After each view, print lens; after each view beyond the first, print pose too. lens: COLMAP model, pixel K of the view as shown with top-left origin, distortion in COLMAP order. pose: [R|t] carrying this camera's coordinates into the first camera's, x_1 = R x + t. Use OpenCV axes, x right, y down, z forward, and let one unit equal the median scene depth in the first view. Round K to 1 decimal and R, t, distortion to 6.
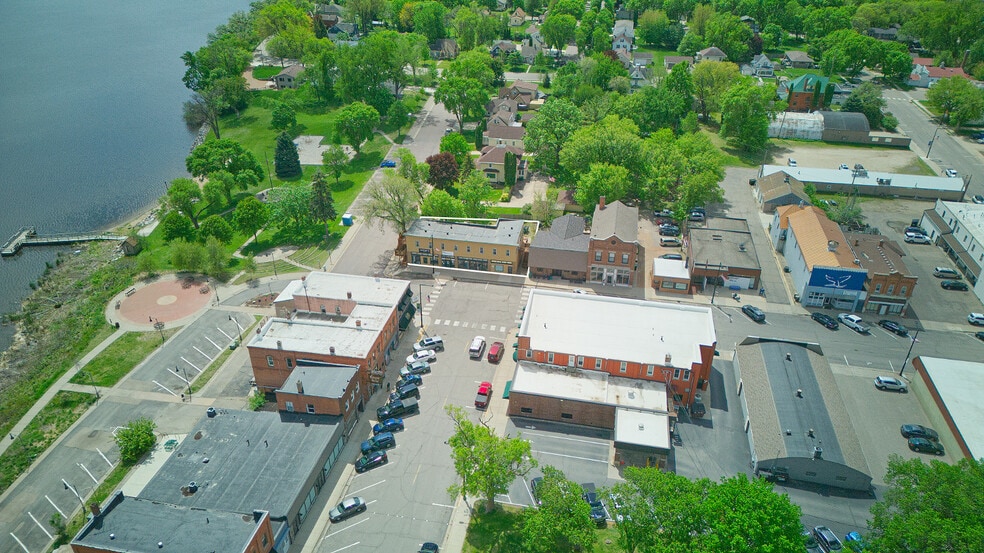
lens RADIAL K [[686.3, 0, 495.1], [0, 686.3, 277.4], [0, 0, 1]] dist [0.072126, -0.060297]
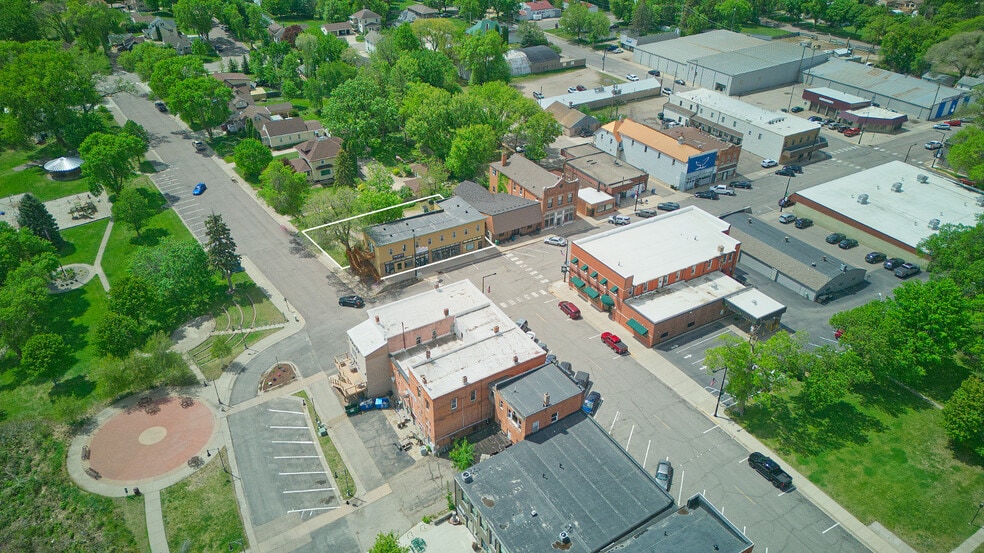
lens RADIAL K [[686.3, 0, 493.9], [0, 686.3, 276.5], [0, 0, 1]] dist [0.072126, -0.060297]
pose [[0.742511, -0.355333, 0.567818, -0.550620], [0.331796, 0.931502, 0.149047, -0.110194], [-0.581885, 0.077731, 0.809548, 0.184934]]
